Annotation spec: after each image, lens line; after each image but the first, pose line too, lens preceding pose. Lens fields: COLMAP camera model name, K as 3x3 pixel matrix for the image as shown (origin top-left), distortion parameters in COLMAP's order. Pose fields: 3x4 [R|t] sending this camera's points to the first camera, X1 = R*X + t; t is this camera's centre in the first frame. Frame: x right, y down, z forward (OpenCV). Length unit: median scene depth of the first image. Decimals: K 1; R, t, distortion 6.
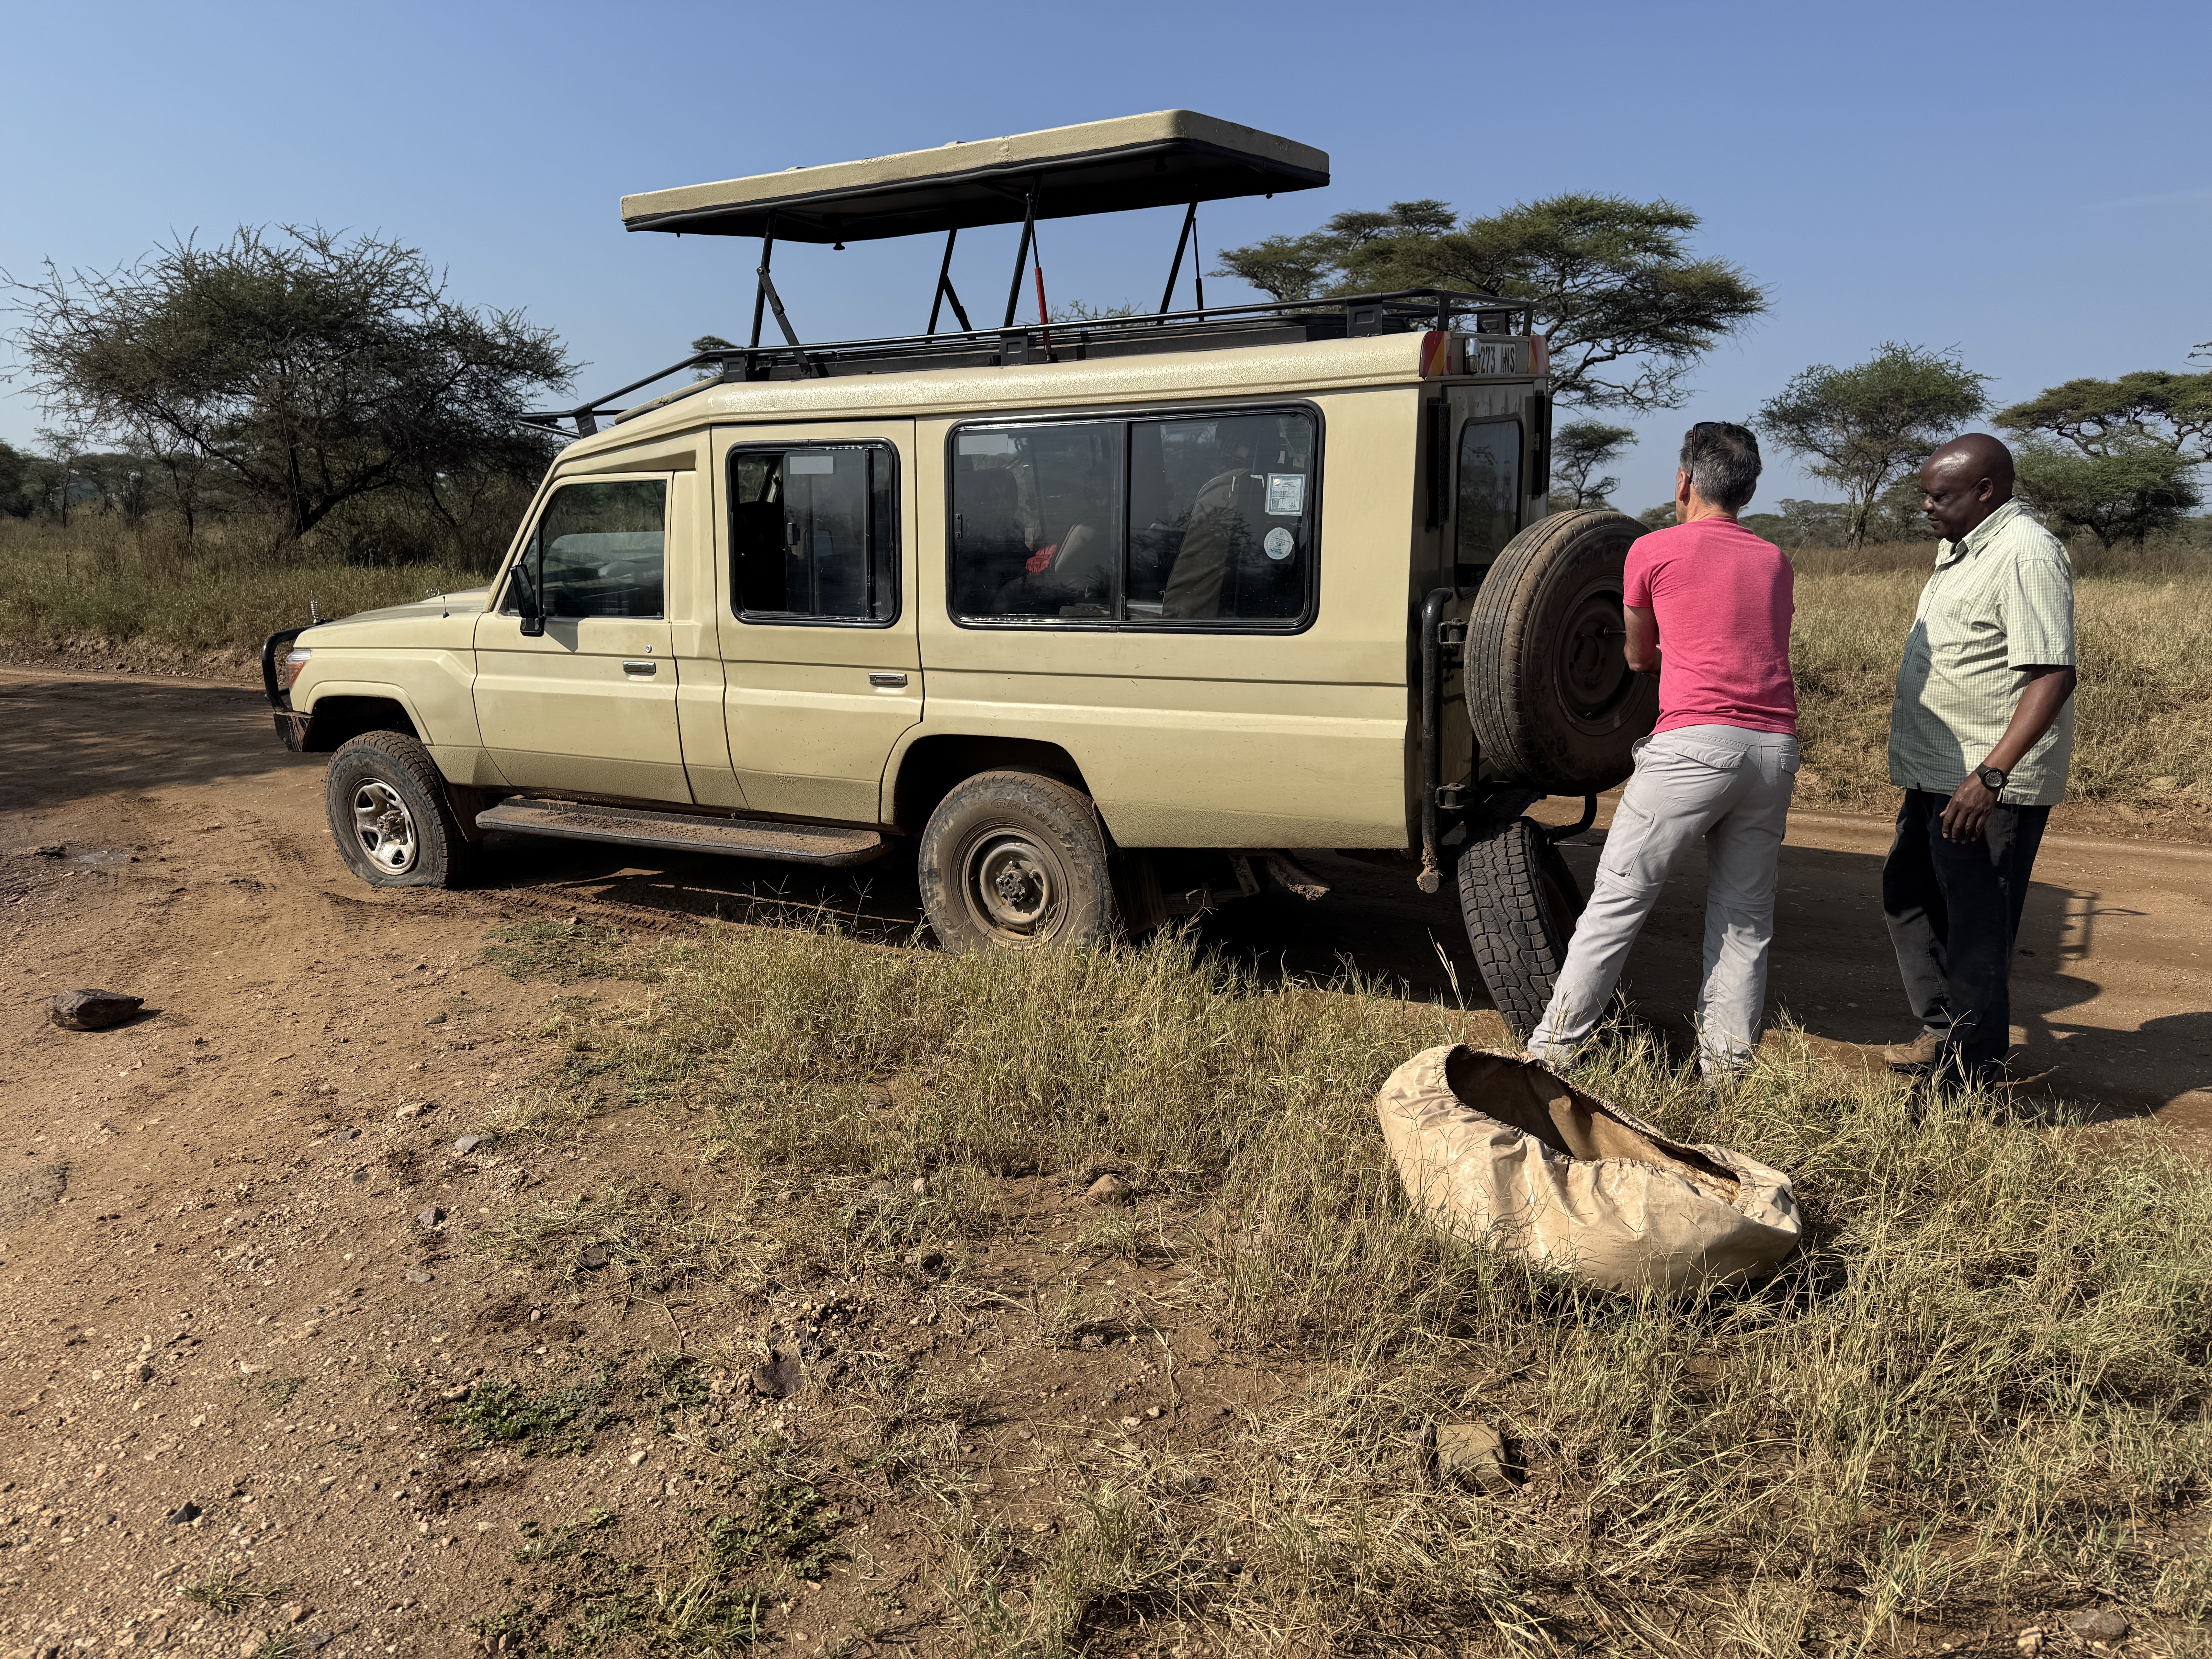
lens RADIAL K [[1561.5, 0, 1110.3], [0, 1561.5, 810.0], [0, 0, 1]] dist [0.024835, -0.020637]
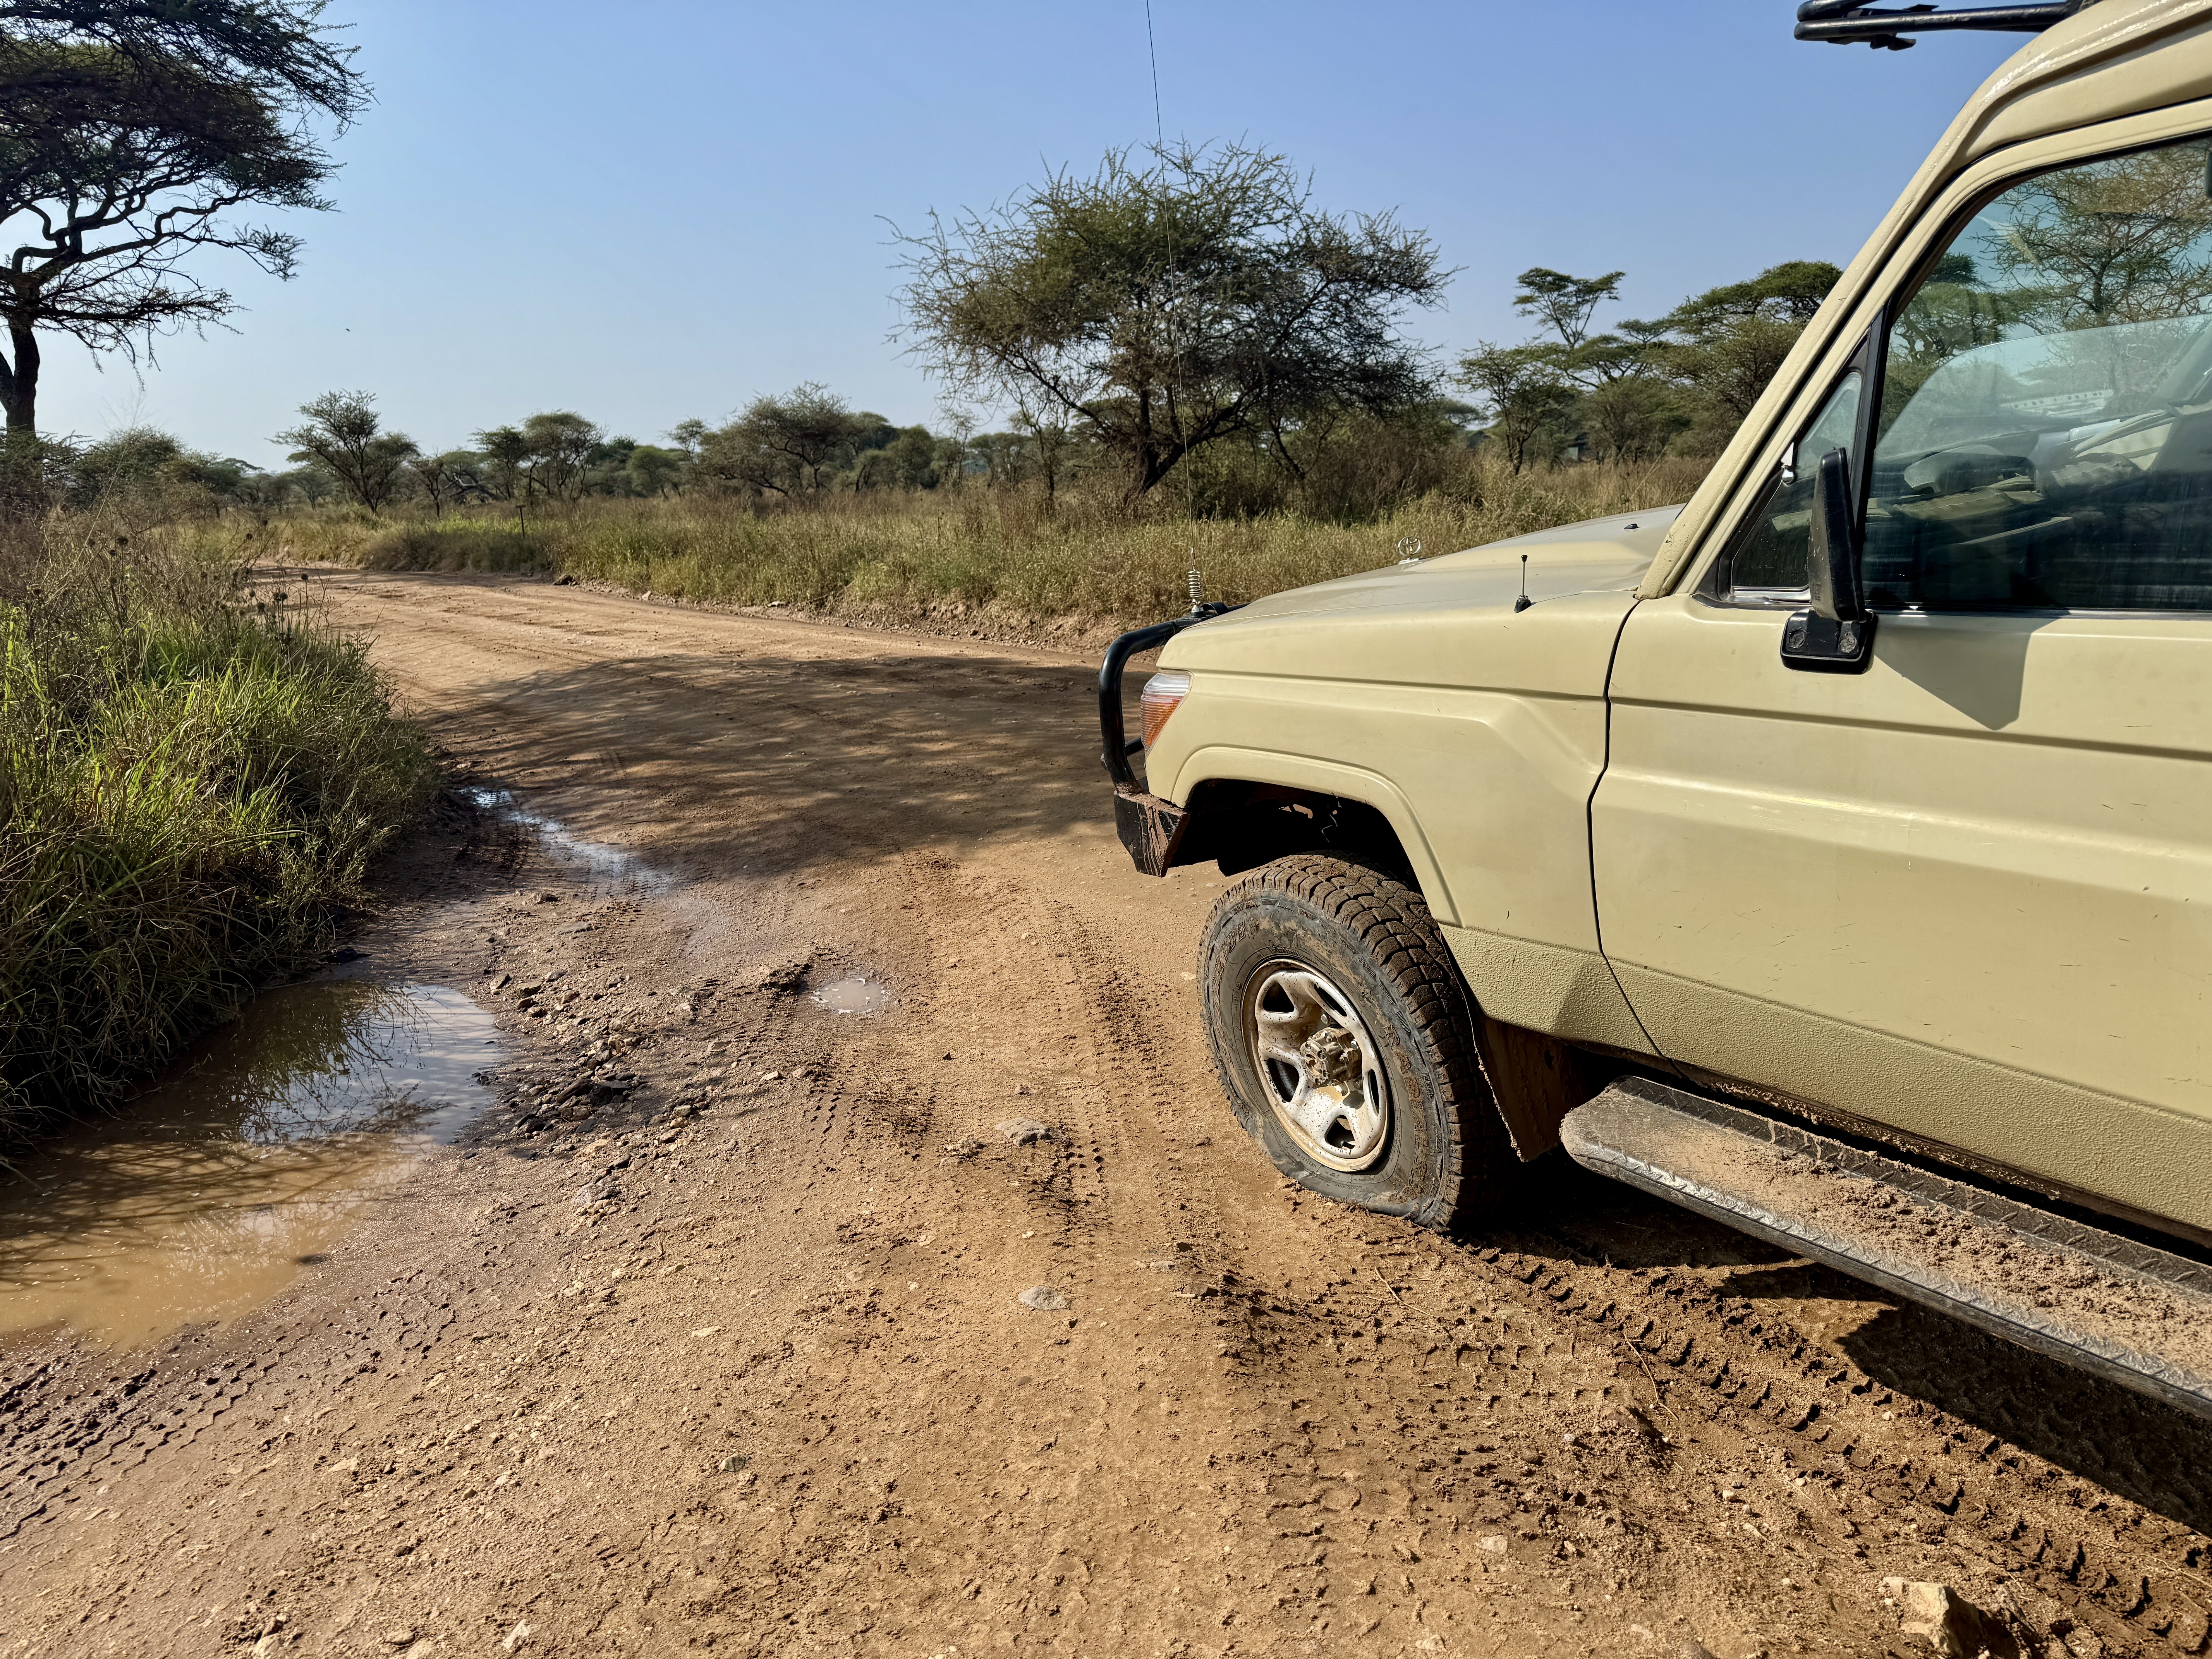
lens RADIAL K [[1561.5, 0, 1111.9], [0, 1561.5, 832.5], [0, 0, 1]] dist [0.024835, -0.020637]
pose [[0.882278, 0.066866, -0.465955, -0.098096], [-0.046036, 0.997371, 0.055957, -0.025093], [0.468471, -0.027919, 0.883037, 0.182565]]
